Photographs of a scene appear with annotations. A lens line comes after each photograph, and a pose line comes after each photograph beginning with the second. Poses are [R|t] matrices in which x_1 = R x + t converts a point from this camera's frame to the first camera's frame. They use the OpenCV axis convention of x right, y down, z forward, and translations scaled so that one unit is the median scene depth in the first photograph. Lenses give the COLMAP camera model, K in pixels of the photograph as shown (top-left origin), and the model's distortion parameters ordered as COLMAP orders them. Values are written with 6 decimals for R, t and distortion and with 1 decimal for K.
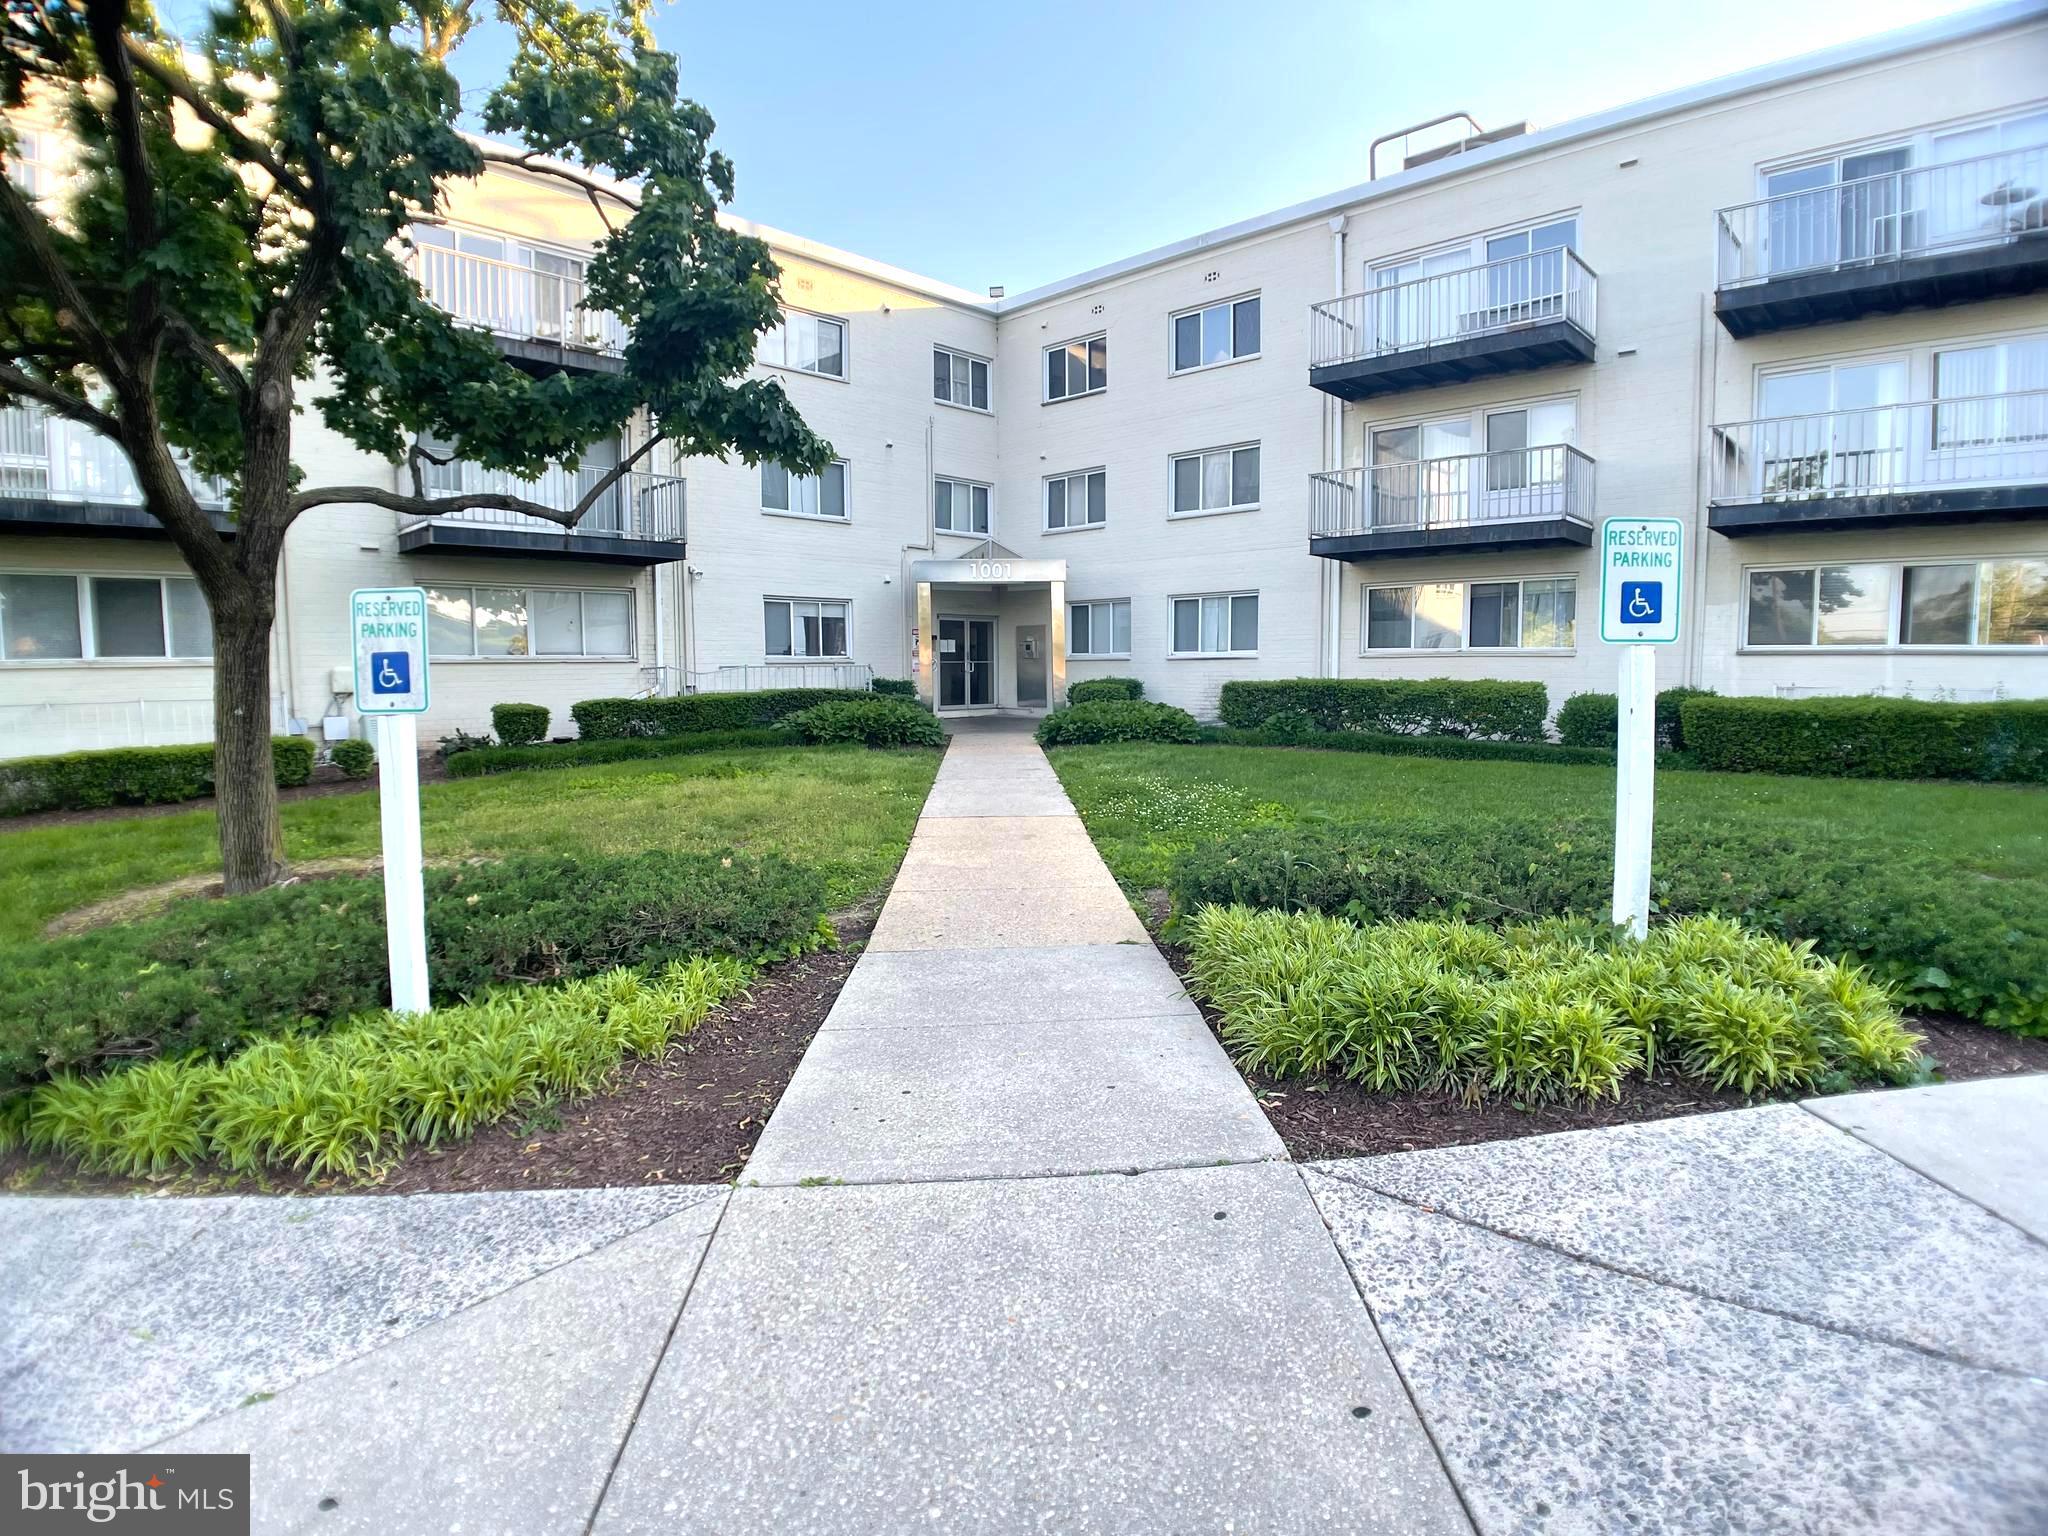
lens RADIAL K [[1139.6, 0, 1024.0], [0, 1139.6, 768.0], [0, 0, 1]] dist [-0.072283, 0.018981]
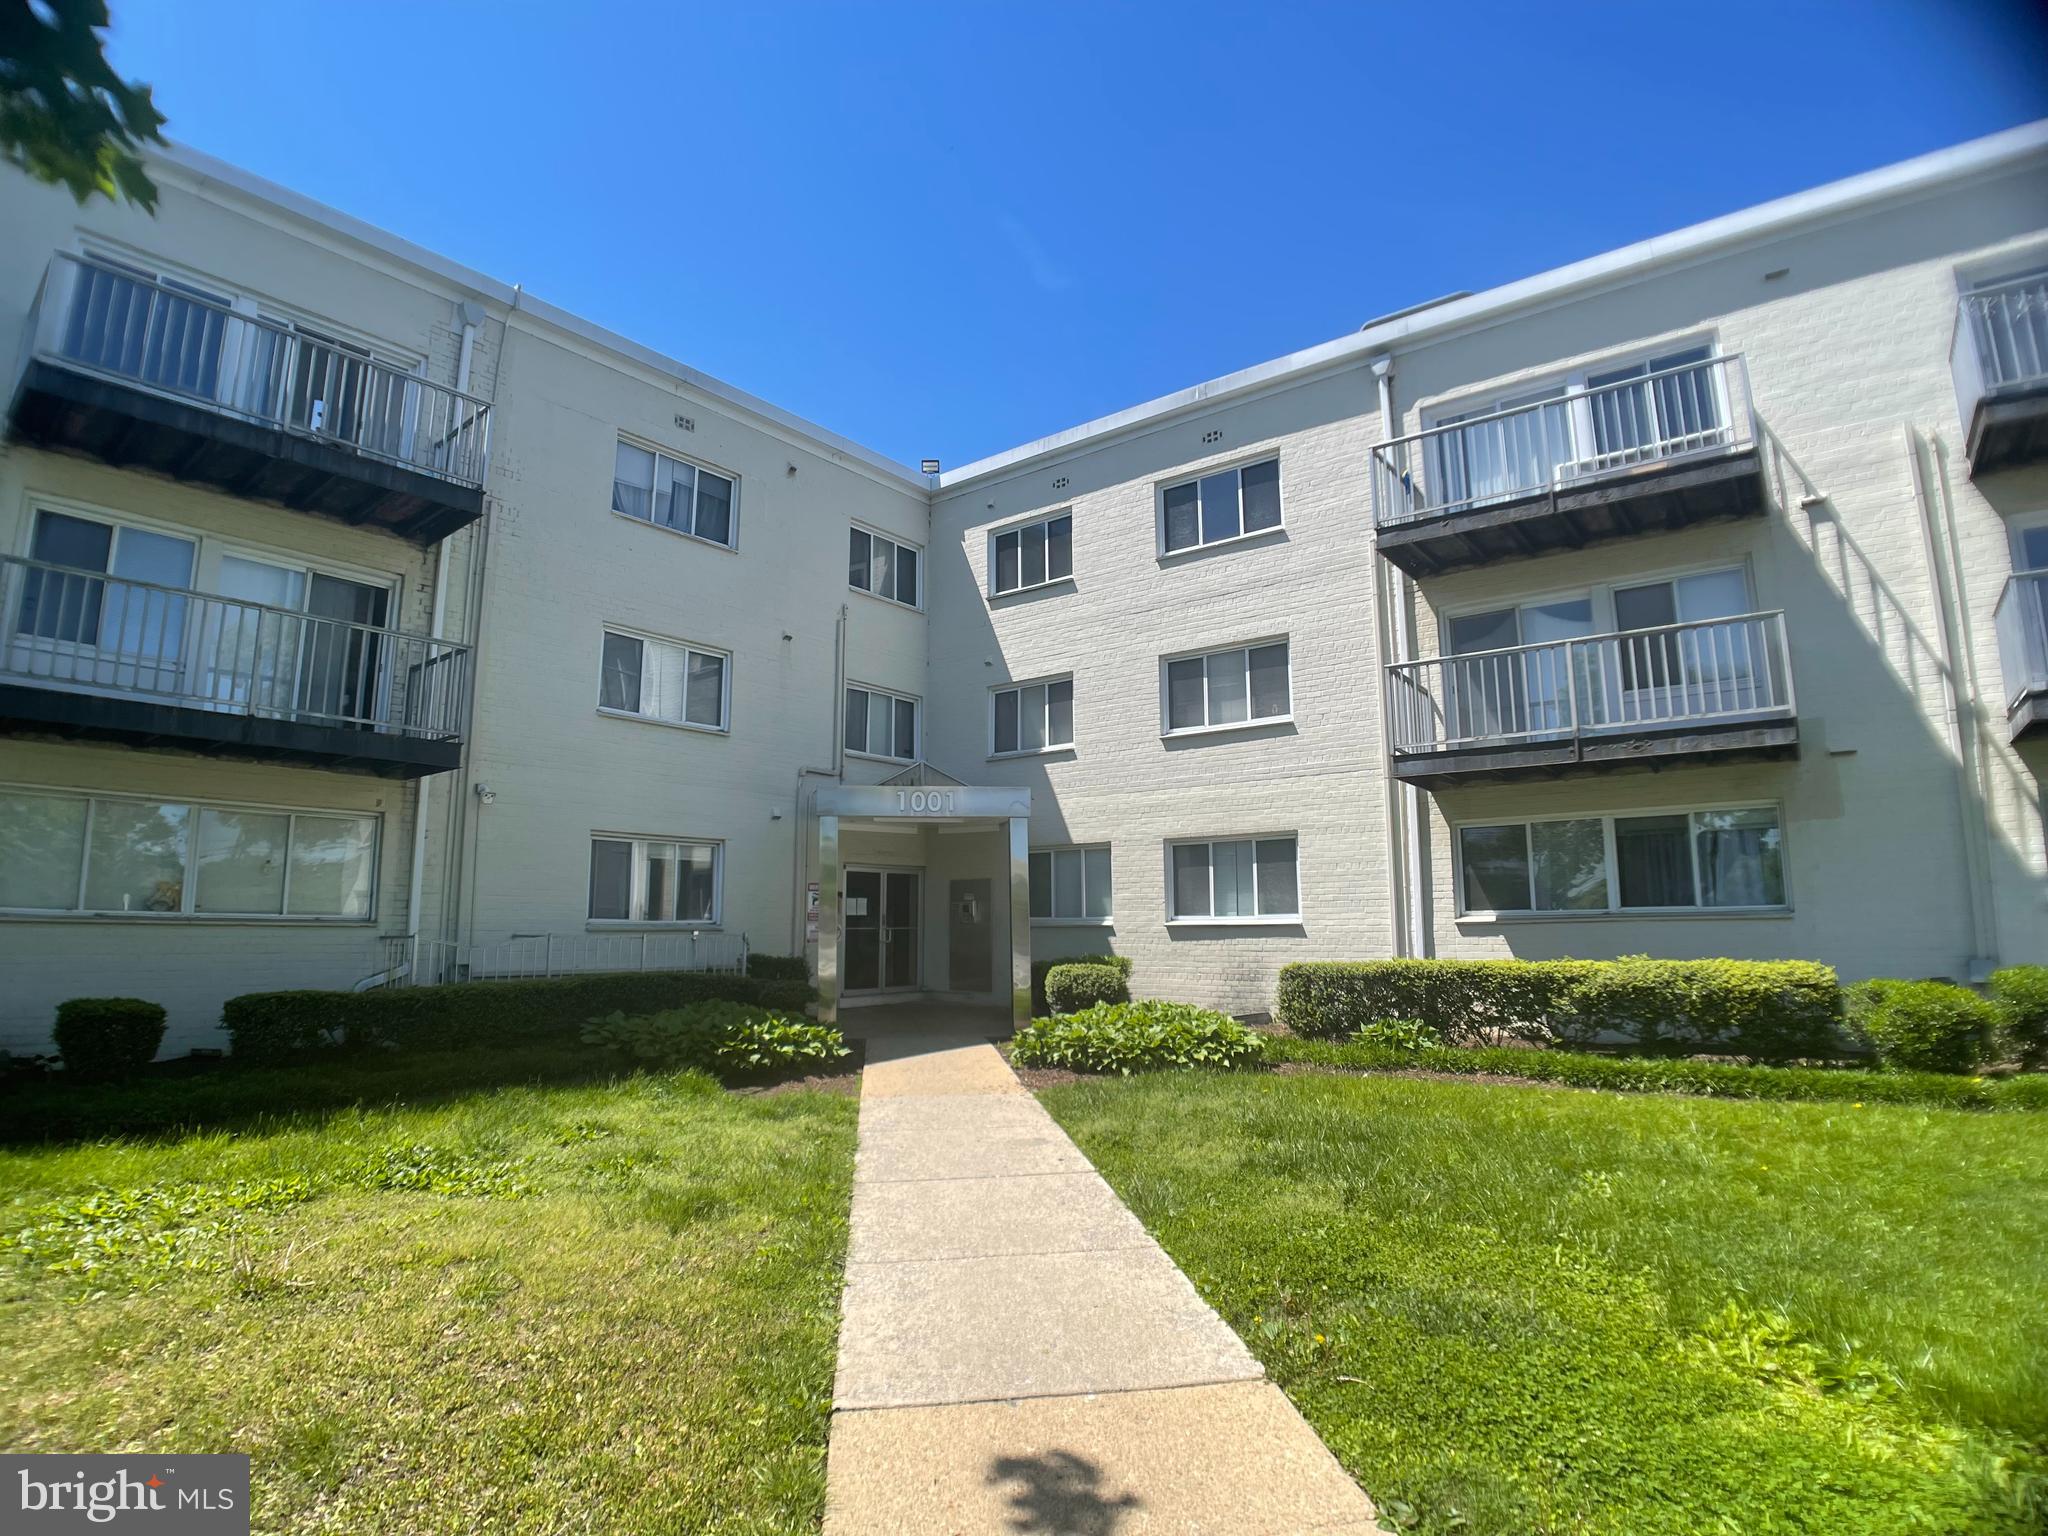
lens RADIAL K [[1139.6, 0, 1024.0], [0, 1139.6, 768.0], [0, 0, 1]] dist [-0.072283, 0.018981]
pose [[0.996288, 0.017797, 0.084222, -0.025761], [0.001710, 0.974109, -0.226073, -0.031681], [-0.086065, 0.225378, 0.970463, 0.290337]]
